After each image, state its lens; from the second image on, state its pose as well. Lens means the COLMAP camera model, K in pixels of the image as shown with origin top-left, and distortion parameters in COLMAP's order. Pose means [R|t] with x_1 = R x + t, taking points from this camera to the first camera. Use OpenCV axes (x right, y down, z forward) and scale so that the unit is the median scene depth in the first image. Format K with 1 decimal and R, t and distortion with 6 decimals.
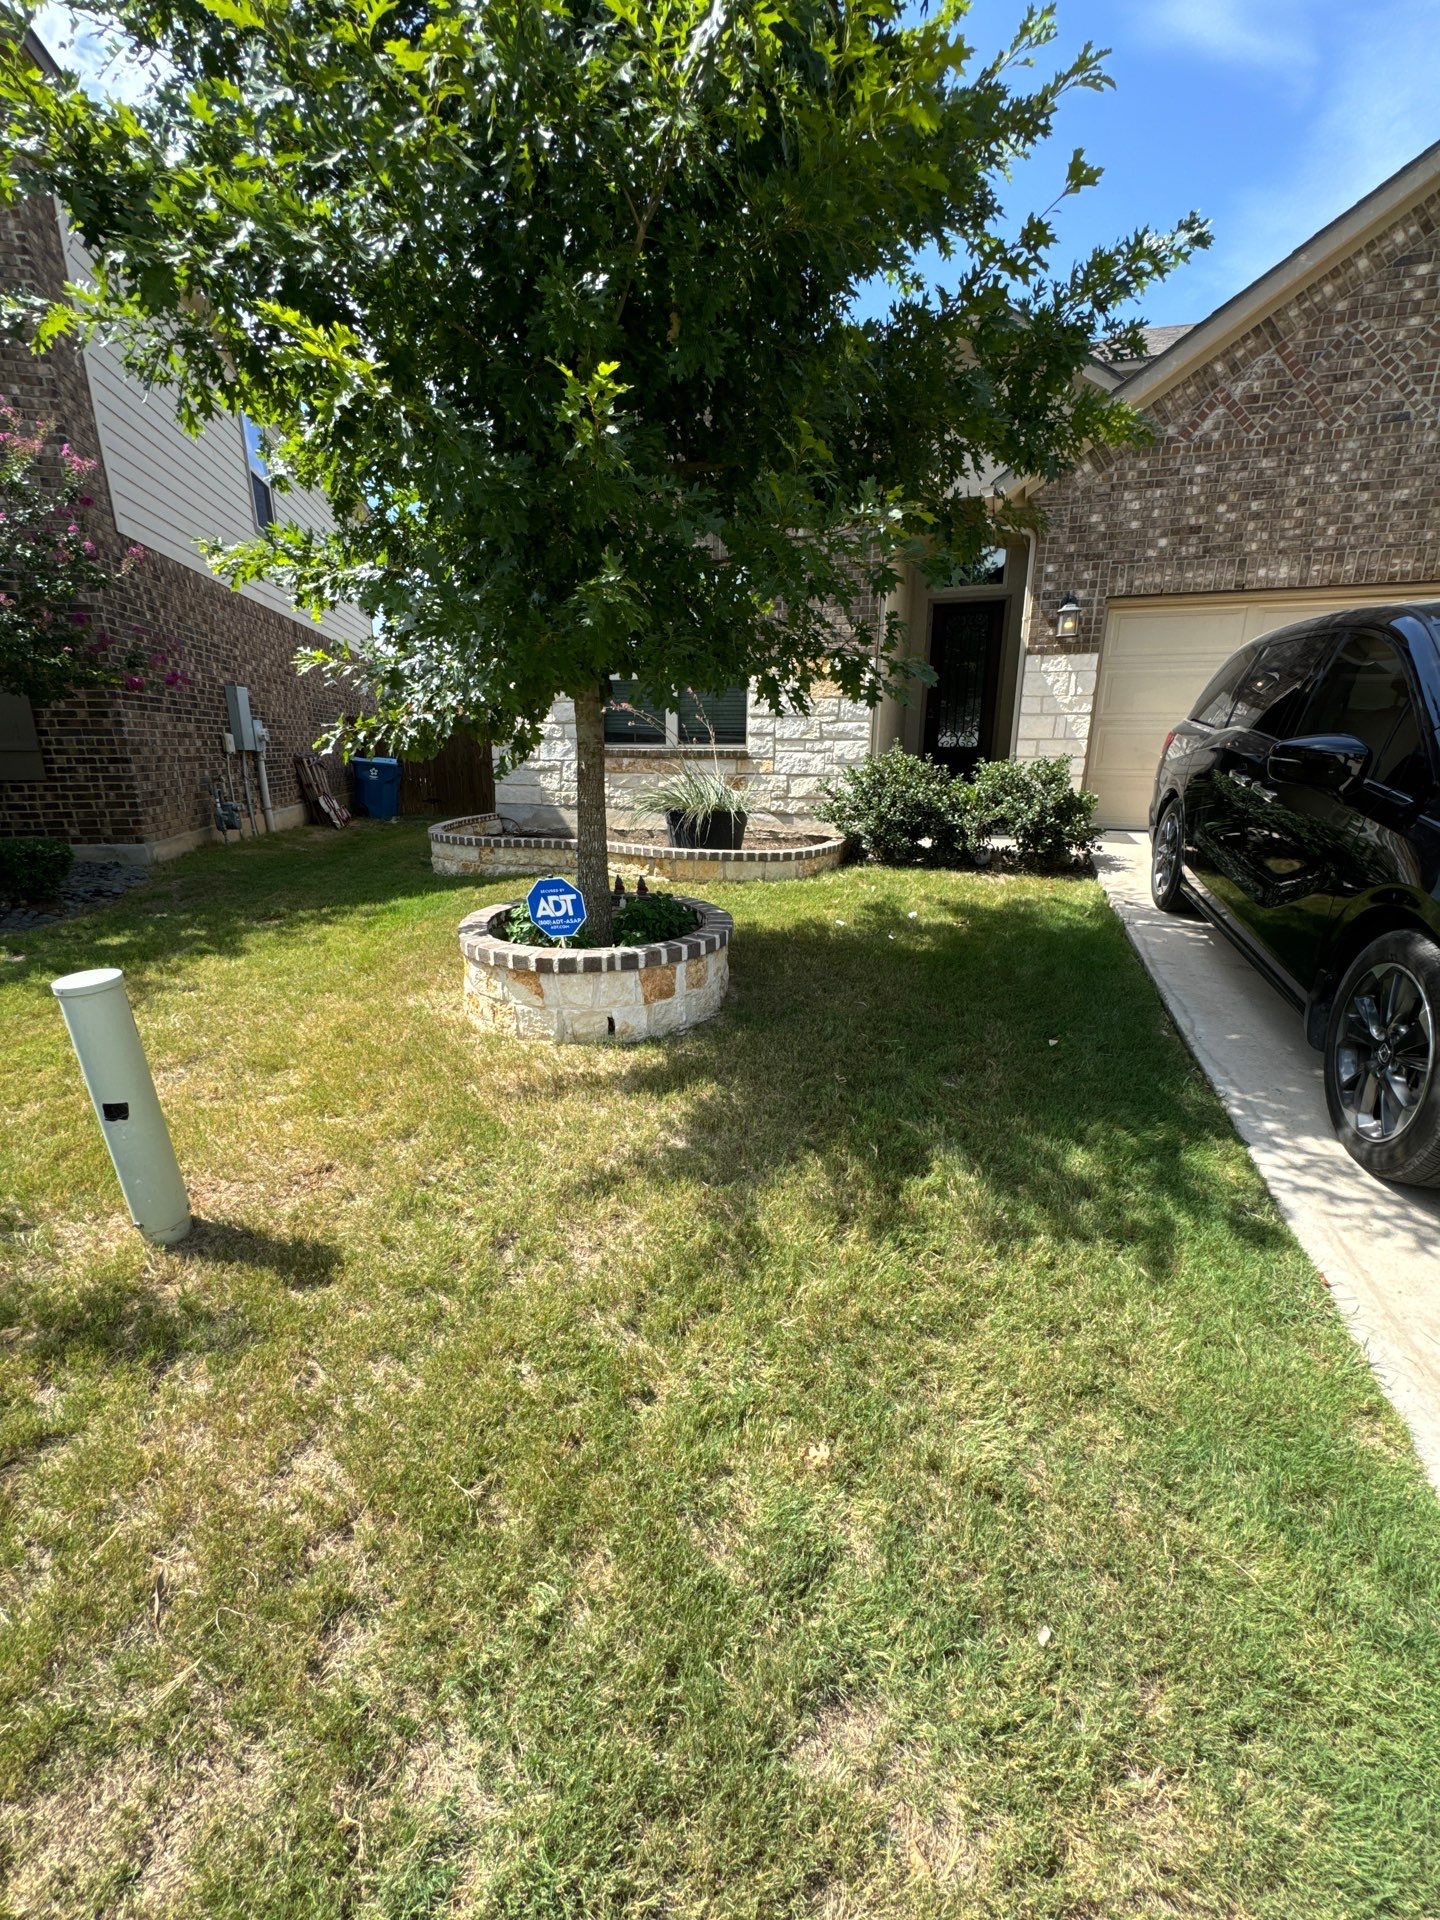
lens RADIAL K [[761.2, 0, 723.3], [0, 761.2, 961.8], [0, 0, 1]] dist [-0.002515, 0.000352]
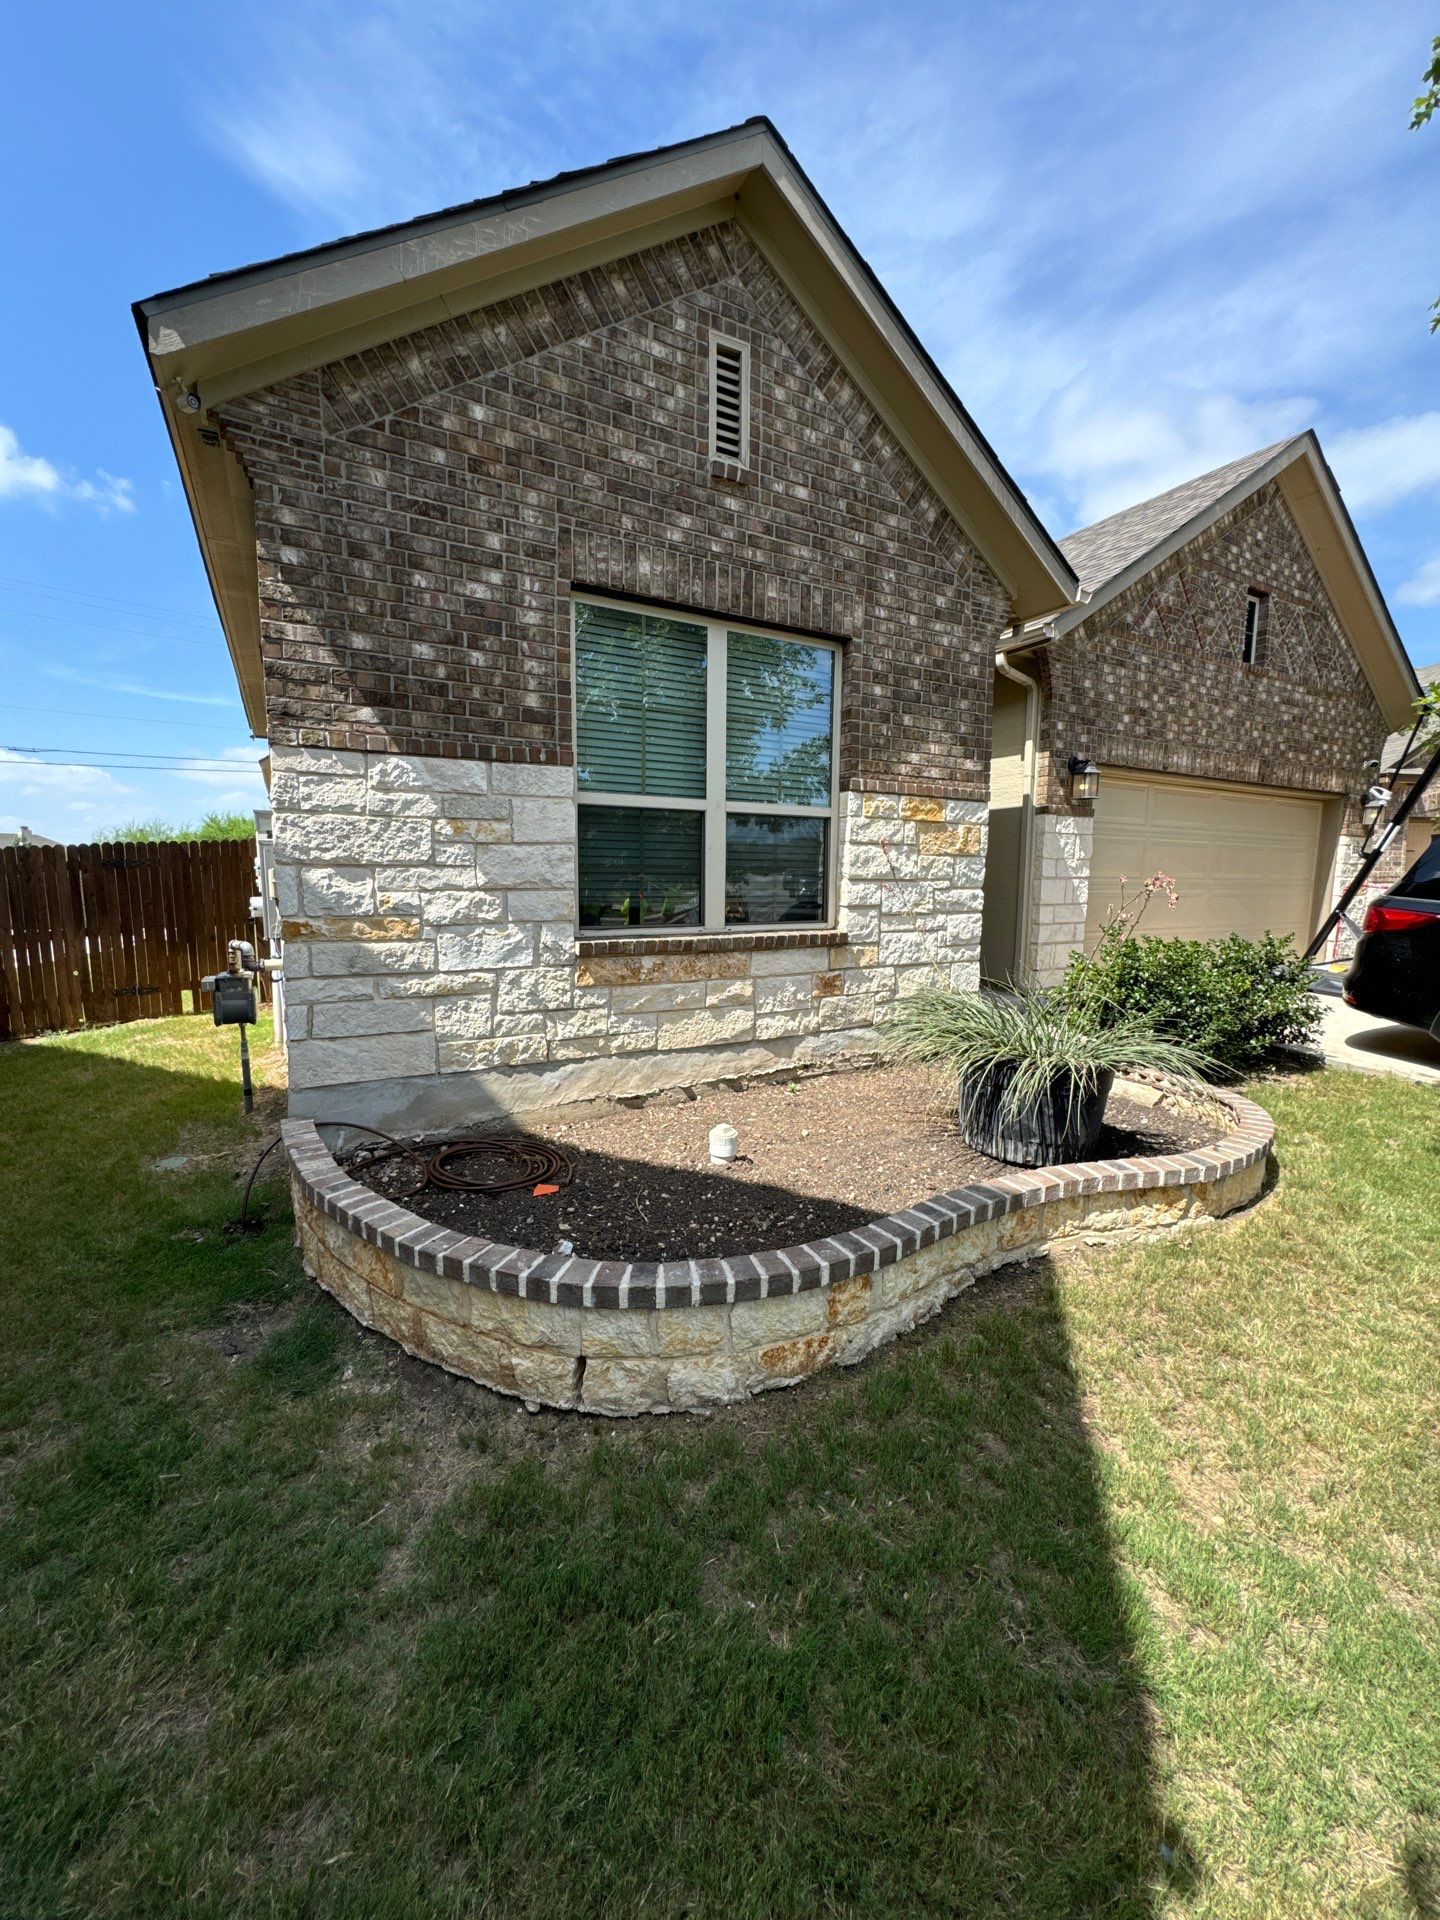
lens RADIAL K [[761.2, 0, 716.0], [0, 761.2, 962.1], [0, 0, 1]] dist [-0.002515, 0.000352]
pose [[0.670045, -0.081918, 0.737786, -0.594903], [0.197604, 0.977715, -0.070902, -0.277932], [-0.715536, 0.193297, 0.671301, 0.799580]]
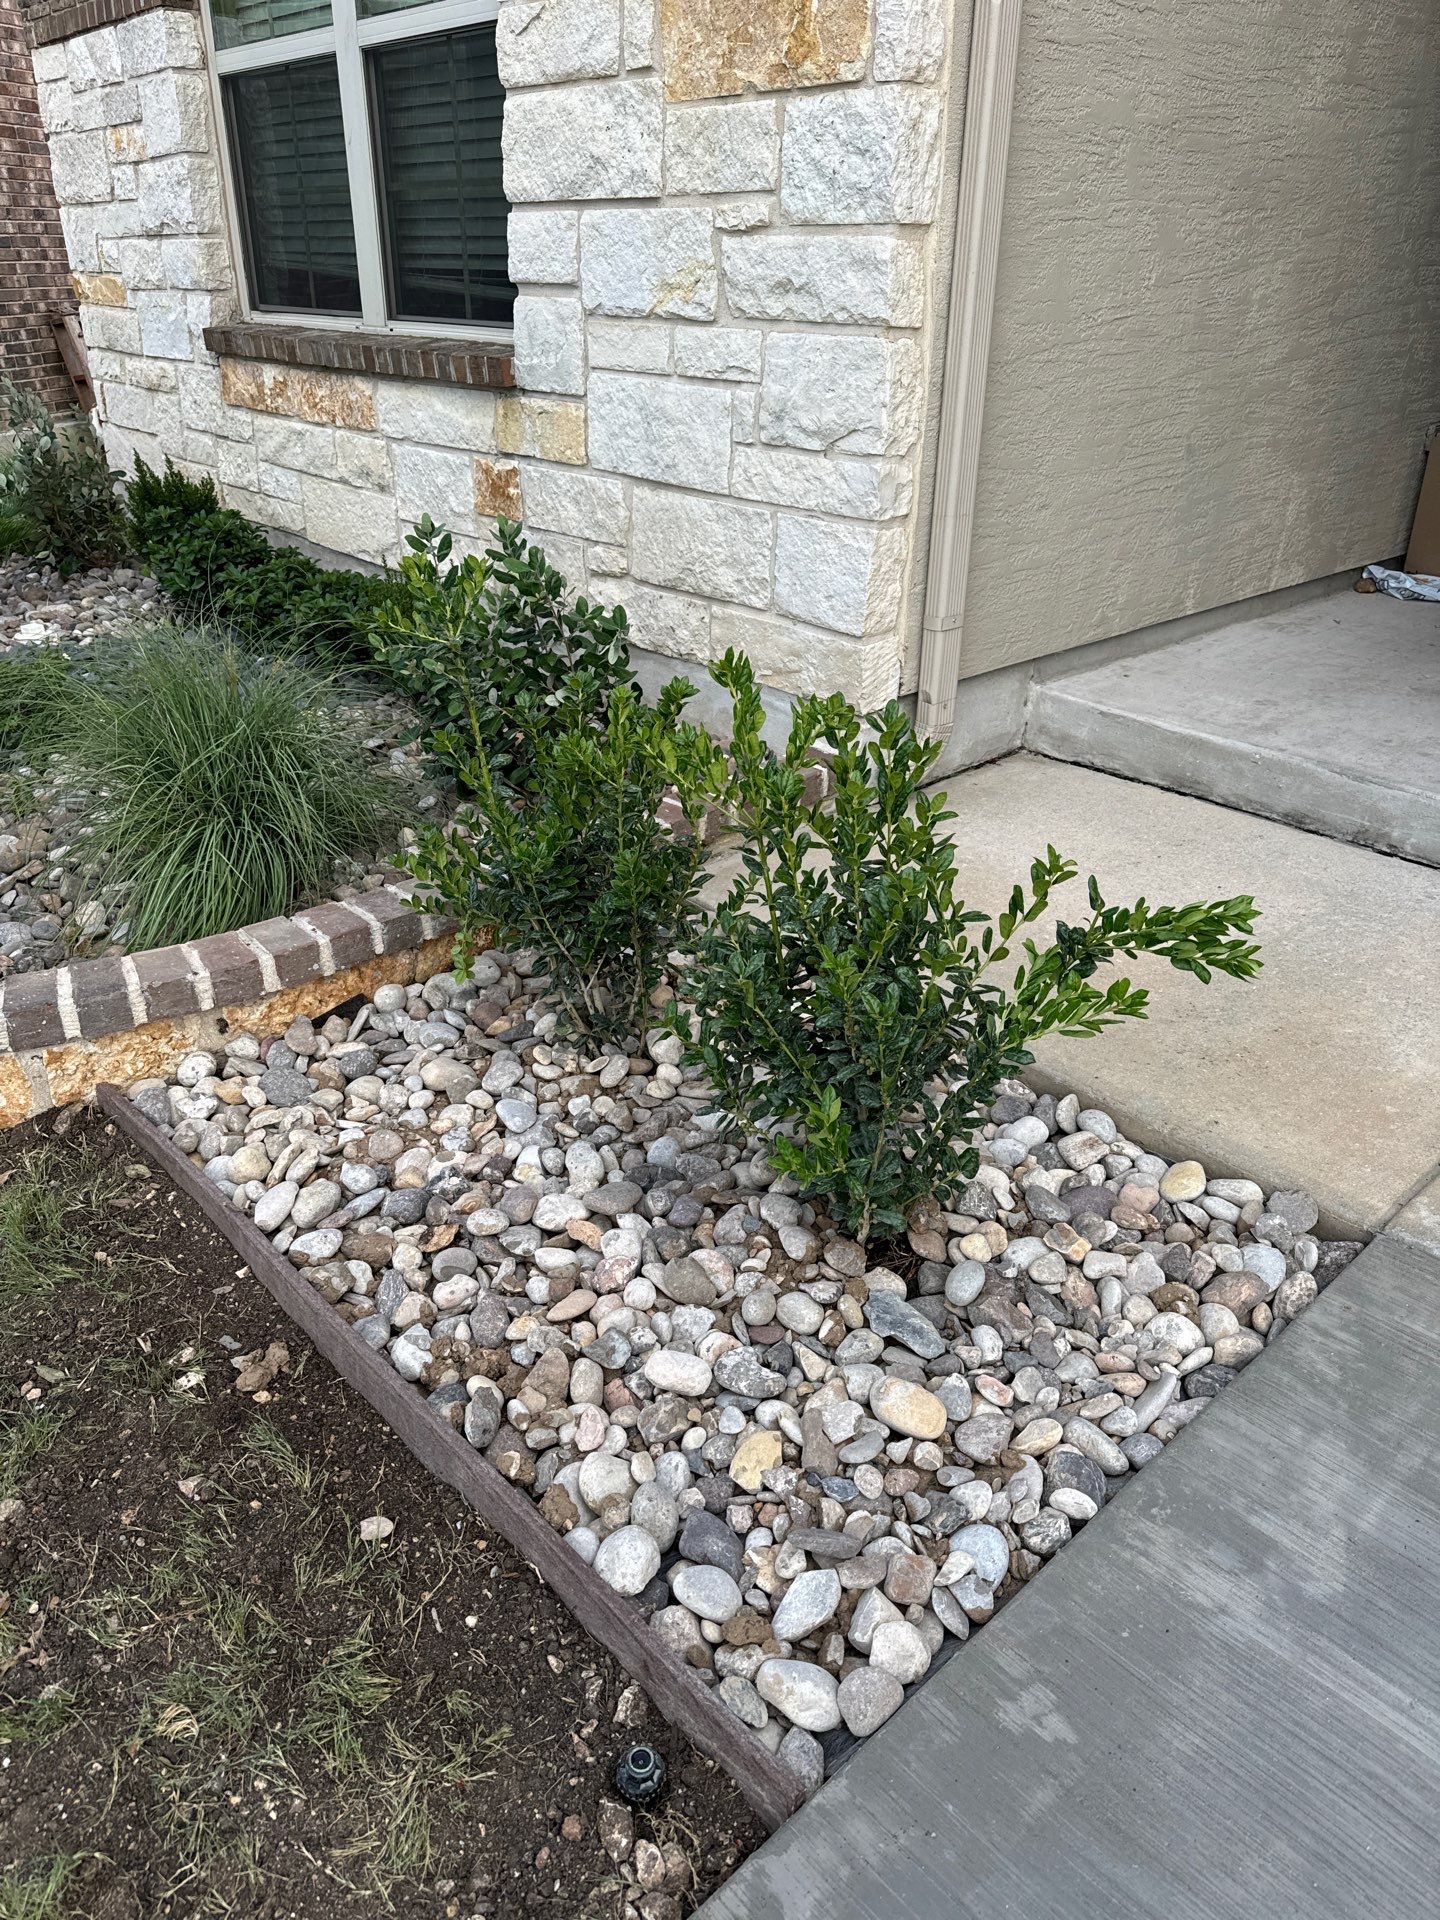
lens RADIAL K [[1355.0, 0, 704.4], [0, 1355.0, 962.6], [0, 0, 1]] dist [0.008267, -0.009409]
pose [[0.867158, 0.231413, -0.441004, 0.385210], [-0.137368, 0.962279, 0.234837, -0.242438], [0.478714, -0.143061, 0.866237, 0.751122]]
